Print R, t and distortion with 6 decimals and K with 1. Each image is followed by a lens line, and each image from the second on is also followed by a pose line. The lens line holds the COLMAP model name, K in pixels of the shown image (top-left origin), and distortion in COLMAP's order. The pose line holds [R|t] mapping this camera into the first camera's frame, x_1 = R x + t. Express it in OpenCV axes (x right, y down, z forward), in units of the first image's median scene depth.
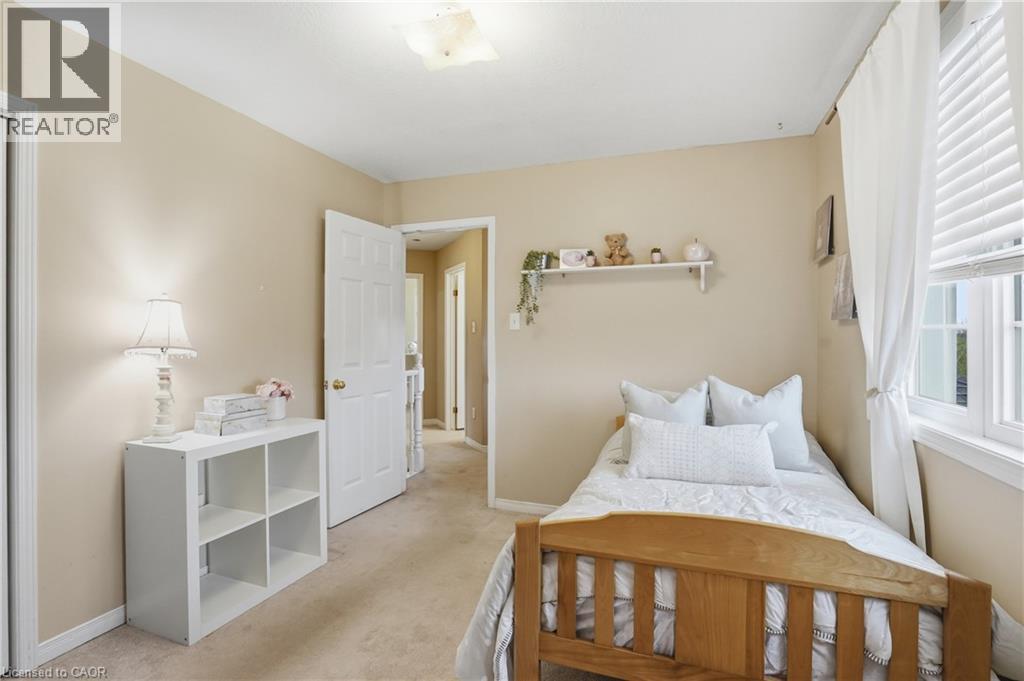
lens RADIAL K [[480.3, 0, 510.8], [0, 480.3, 339.5], [0, 0, 1]] dist [-0.031321, 0.000053]
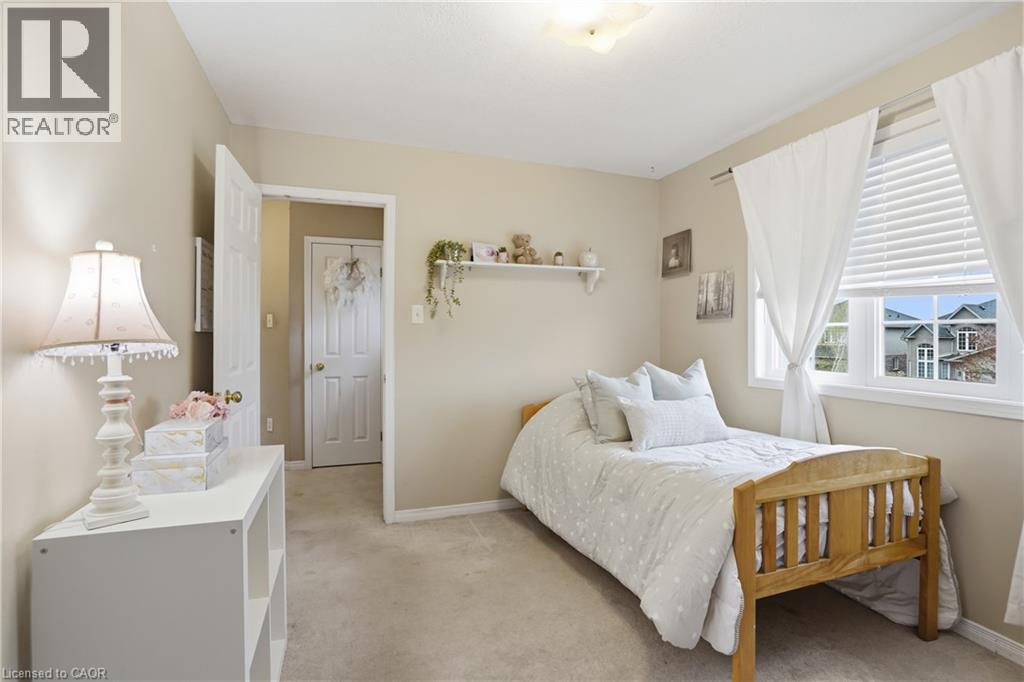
lens RADIAL K [[480.3, 0, 510.2], [0, 480.3, 337.8], [0, 0, 1]] dist [-0.031321, 0.000053]
pose [[0.772770, -0.005199, 0.634664, -0.502621], [0.003897, 0.999986, 0.003447, 0.005644], [-0.634674, -0.000191, 0.772780, 0.204638]]
